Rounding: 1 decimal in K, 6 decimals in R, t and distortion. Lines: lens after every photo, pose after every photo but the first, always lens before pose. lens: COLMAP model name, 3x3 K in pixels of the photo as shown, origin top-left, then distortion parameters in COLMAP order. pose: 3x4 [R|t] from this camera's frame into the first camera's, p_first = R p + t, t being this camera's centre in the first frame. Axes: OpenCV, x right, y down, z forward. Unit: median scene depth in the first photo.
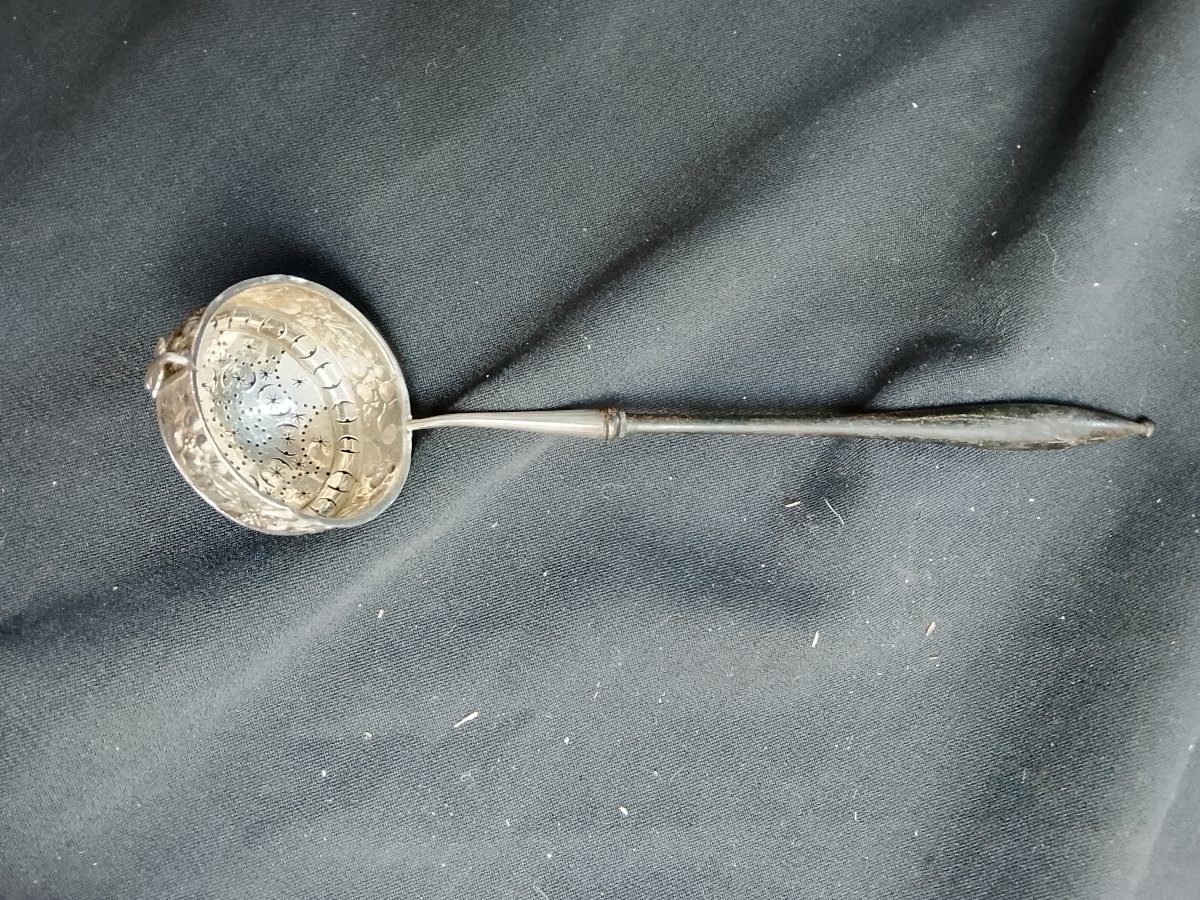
lens RADIAL K [[973.8, 0, 600.7], [0, 973.8, 456.5], [0, 0, 1]] dist [0.109840, -0.006676]
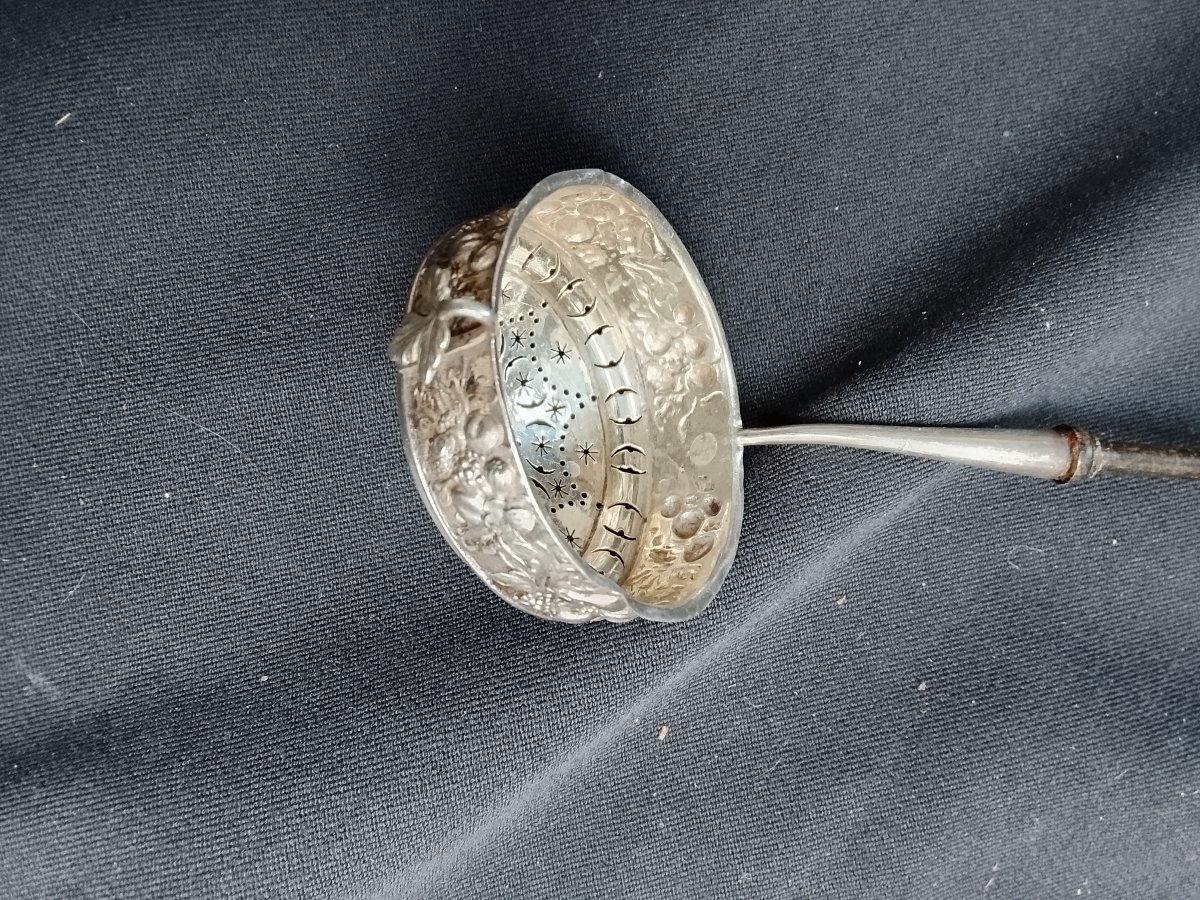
lens RADIAL K [[973.8, 0, 600.7], [0, 973.8, 456.5], [0, 0, 1]] dist [0.109840, -0.006676]
pose [[0.997626, 0.066731, 0.016988, -0.292274], [-0.067350, 0.996970, 0.038925, -0.037829], [-0.014339, -0.039976, 0.999098, 0.390423]]
